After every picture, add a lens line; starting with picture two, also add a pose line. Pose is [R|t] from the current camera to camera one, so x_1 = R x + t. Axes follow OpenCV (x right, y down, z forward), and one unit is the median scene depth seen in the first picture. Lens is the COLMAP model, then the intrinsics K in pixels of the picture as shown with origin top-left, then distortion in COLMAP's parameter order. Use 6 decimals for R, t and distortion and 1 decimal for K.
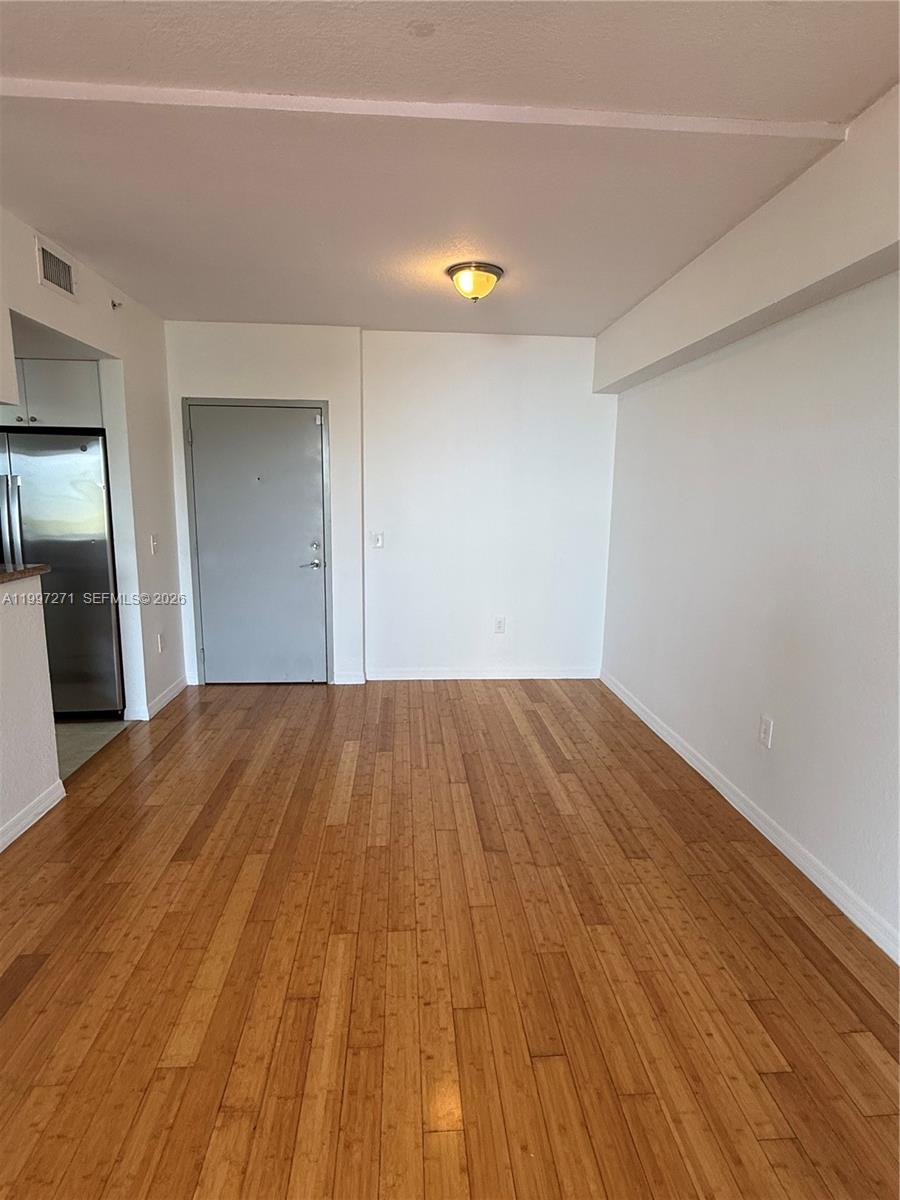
lens RADIAL K [[638.1, 0, 453.2], [0, 638.1, 597.7], [0, 0, 1]] dist [-0.003710, -0.001064]
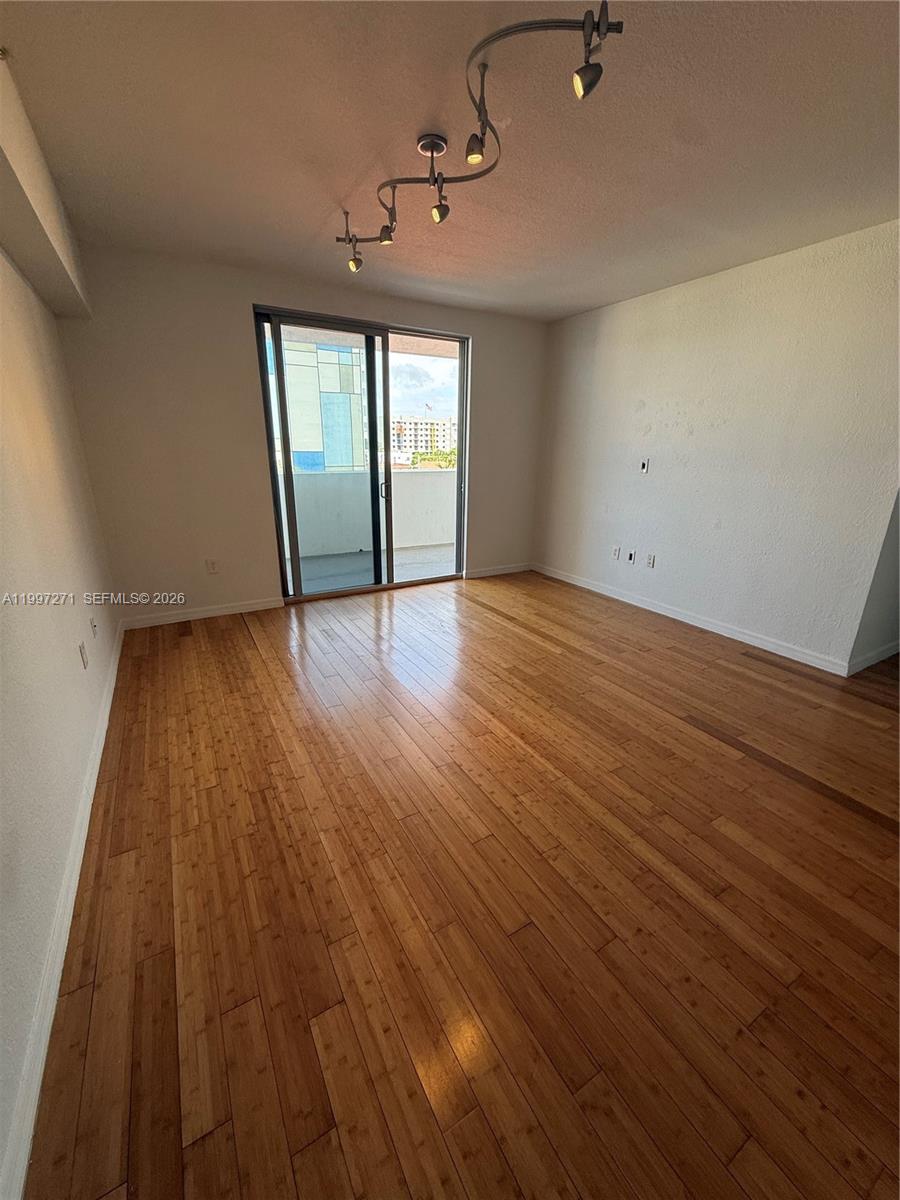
lens RADIAL K [[477.5, 0, 454.6], [0, 477.5, 597.3], [0, 0, 1]] dist [-0.002863, -0.000135]
pose [[-0.898088, 0.103596, -0.427441, 0.605310], [-0.103842, 0.894442, 0.434960, -0.204456], [0.427382, 0.435019, -0.792530, 1.464099]]
